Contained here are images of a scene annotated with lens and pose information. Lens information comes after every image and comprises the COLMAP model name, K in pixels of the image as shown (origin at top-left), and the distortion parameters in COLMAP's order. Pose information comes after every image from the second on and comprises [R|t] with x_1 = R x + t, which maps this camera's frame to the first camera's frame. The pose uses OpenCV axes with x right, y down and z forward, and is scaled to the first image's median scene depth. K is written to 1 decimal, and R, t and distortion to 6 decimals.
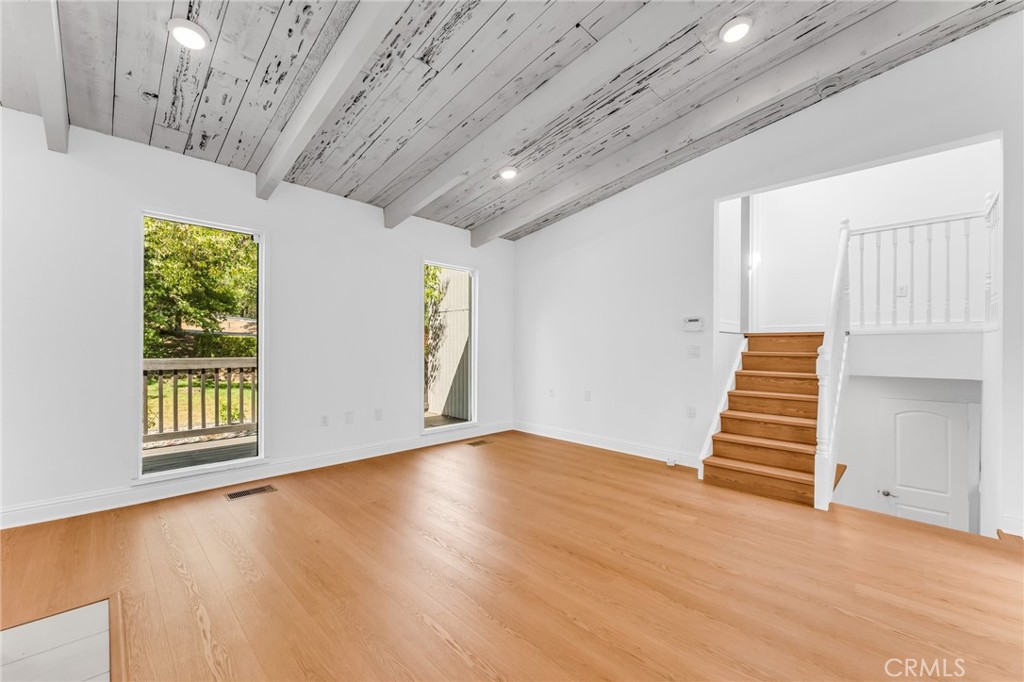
lens RADIAL K [[410.2, 0, 512.0], [0, 410.2, 341.0], [0, 0, 1]] dist [-0.008271, -0.000074]
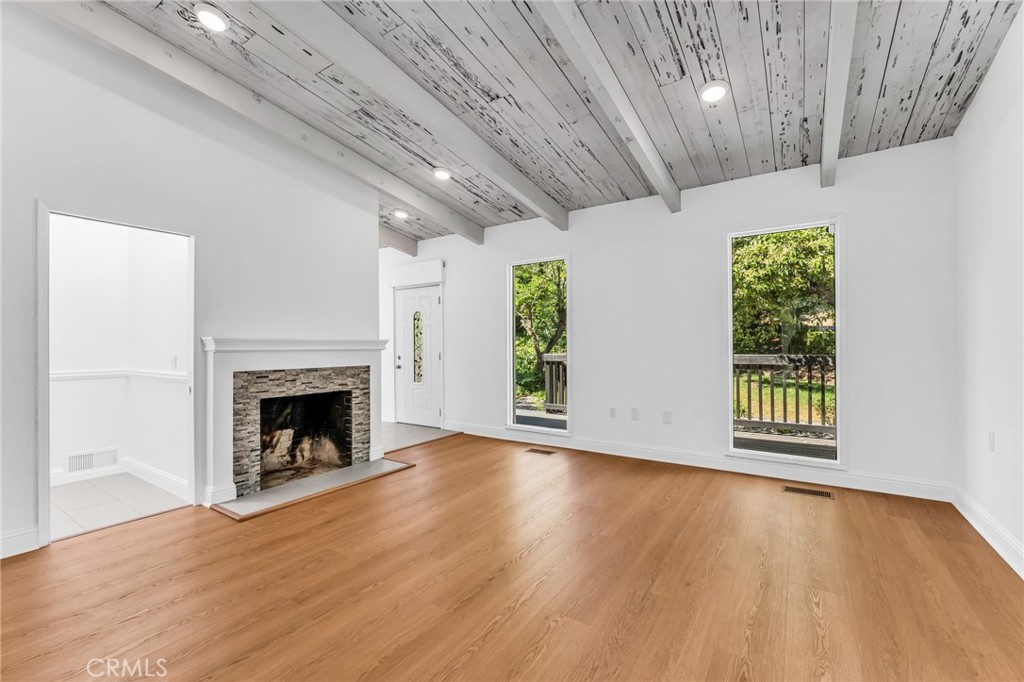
lens RADIAL K [[434.6, 0, 512.0], [0, 434.6, 341.0], [0, 0, 1]] dist [-0.035775, 0.000033]
pose [[0.191802, -0.020394, -0.981222, 0.594278], [0.032830, 0.999358, -0.014353, 0.010030], [0.980884, -0.029461, 0.192348, 0.488141]]
